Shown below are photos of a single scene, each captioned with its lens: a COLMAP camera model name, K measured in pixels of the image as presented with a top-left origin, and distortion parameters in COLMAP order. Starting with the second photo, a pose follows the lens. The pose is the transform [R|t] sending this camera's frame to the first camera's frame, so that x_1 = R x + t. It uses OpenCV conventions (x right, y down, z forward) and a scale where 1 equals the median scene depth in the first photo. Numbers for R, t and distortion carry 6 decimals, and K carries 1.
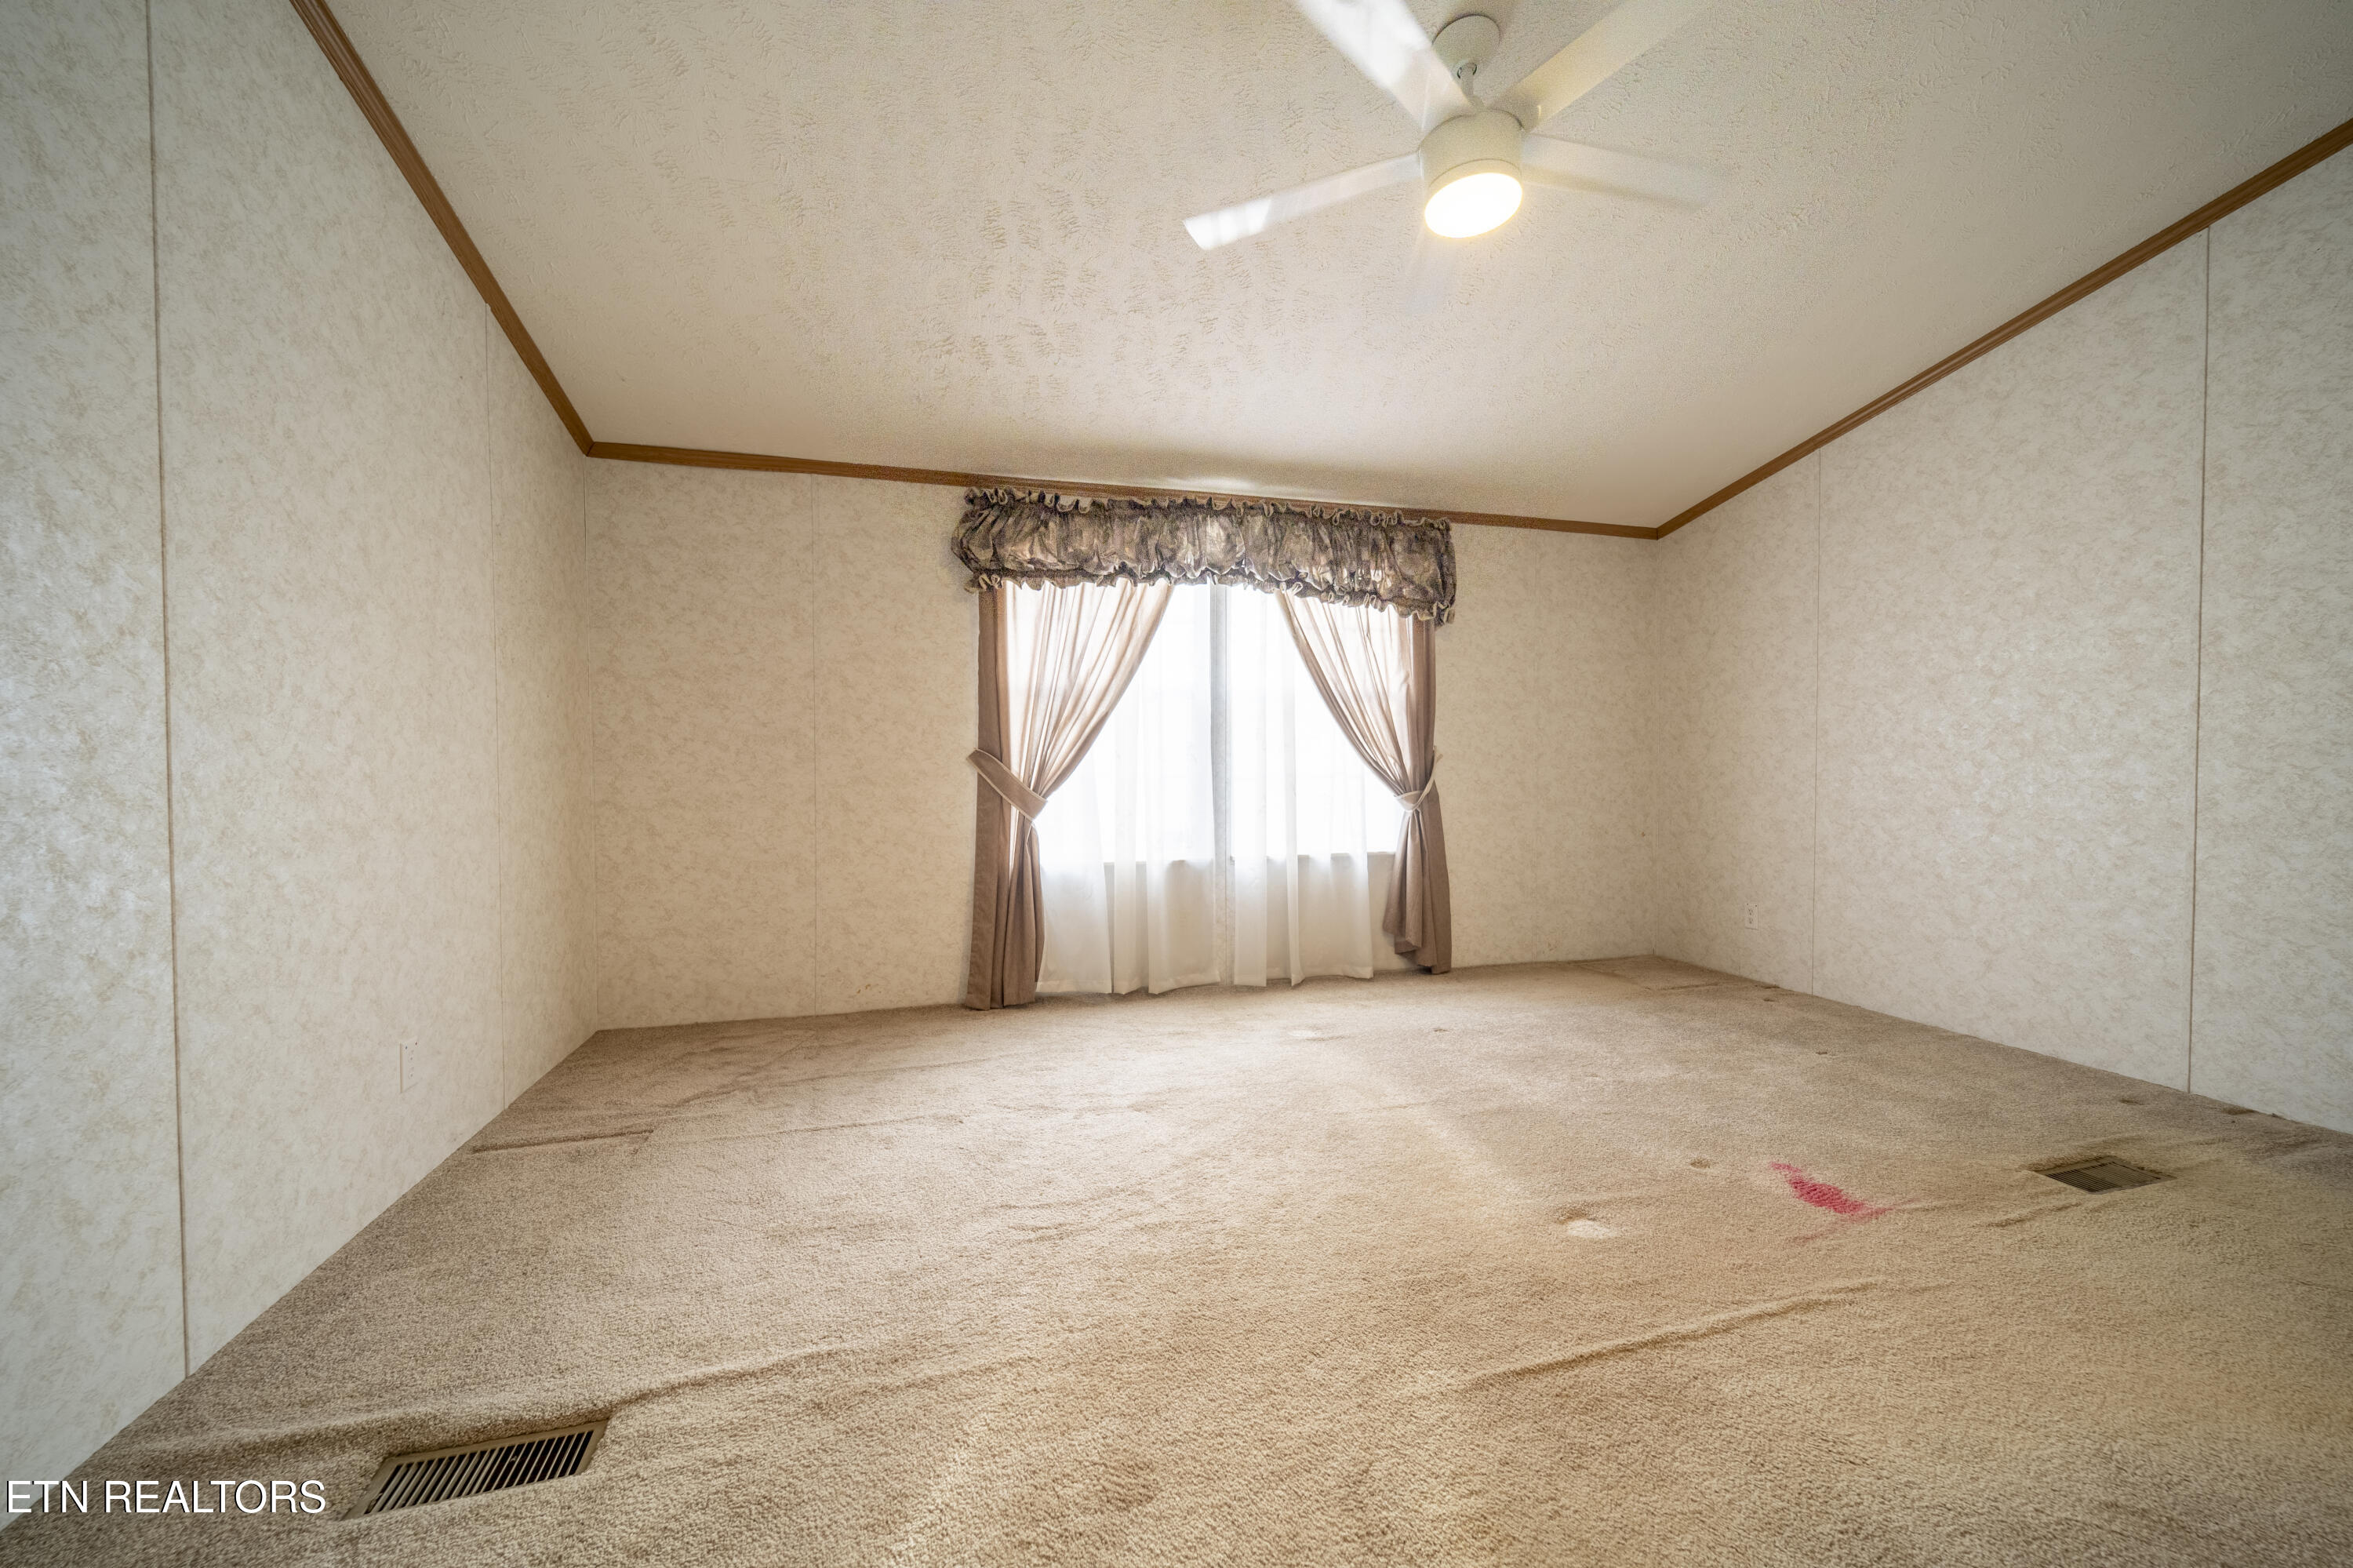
lens RADIAL K [[943.3, 0, 1185.5], [0, 943.3, 785.3], [0, 0, 1]] dist [0.001029, -0.000806]
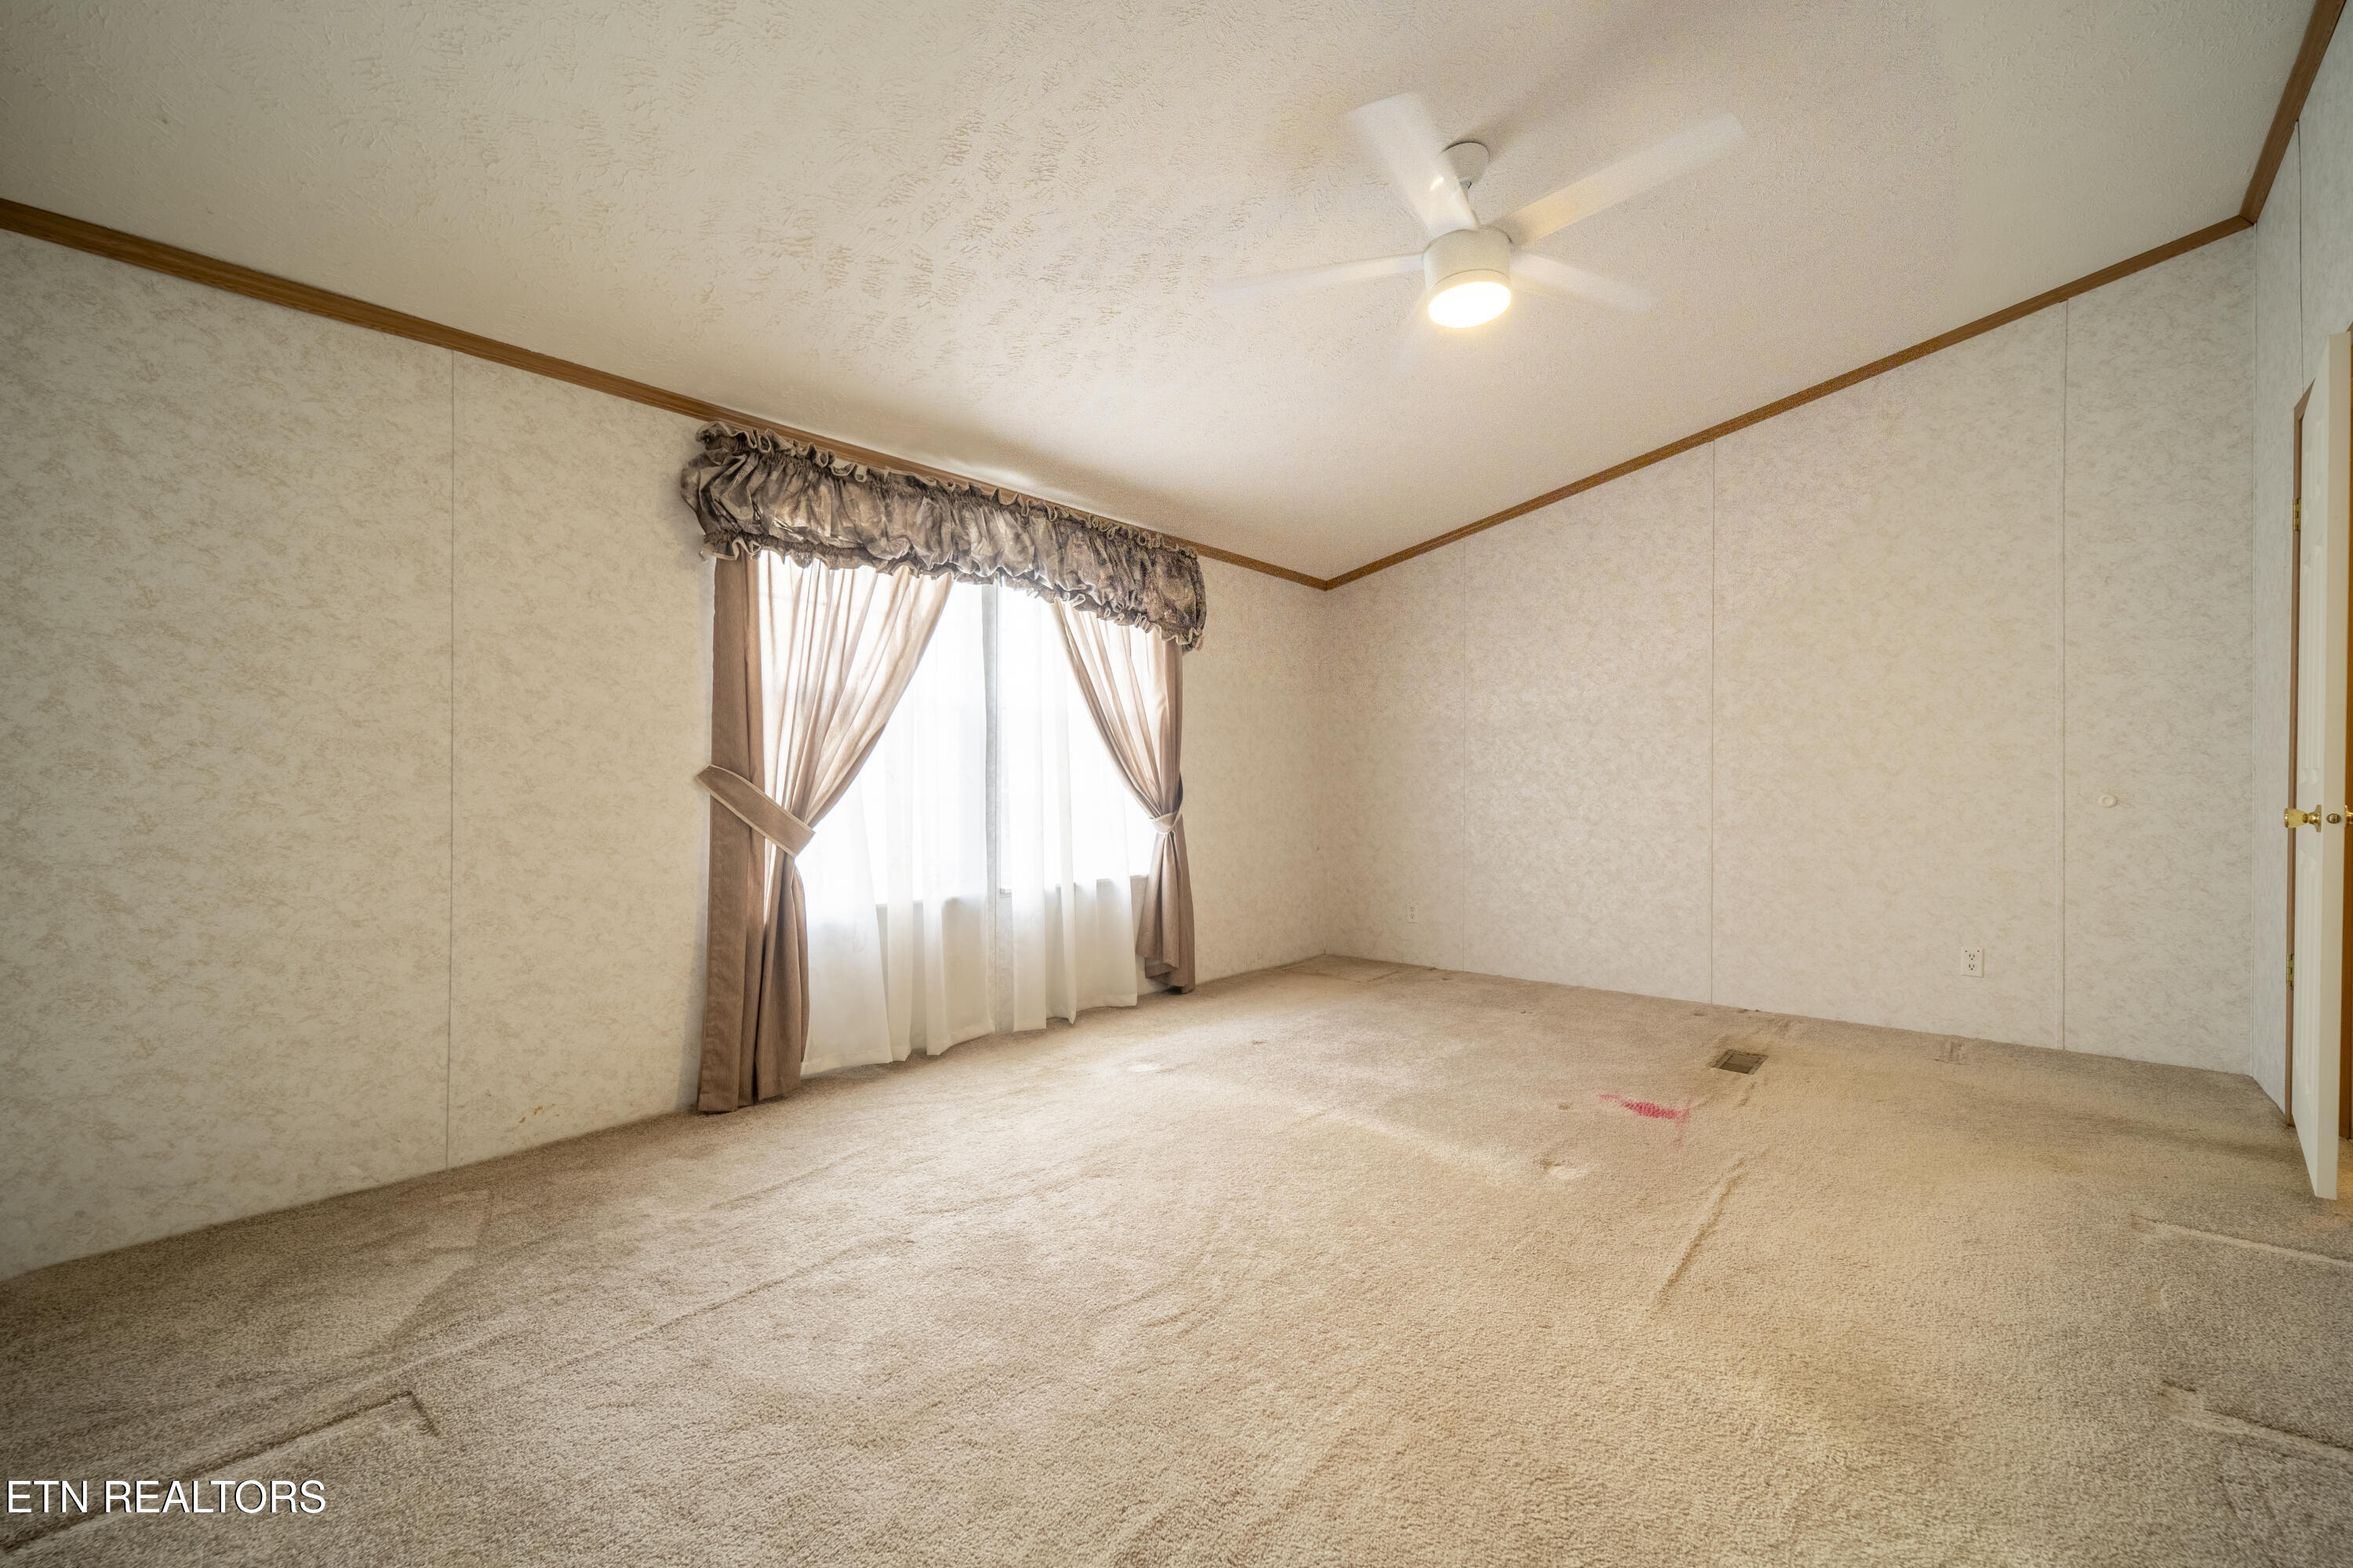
lens RADIAL K [[980.9, 0, 1266.2], [0, 980.9, 783.3], [0, 0, 1]] dist [-0.000220, -0.000597]
pose [[0.806784, 0.002876, 0.590840, -0.330068], [0.011268, 0.999731, -0.020252, -0.003864], [-0.590739, 0.022997, 0.806535, 0.106025]]
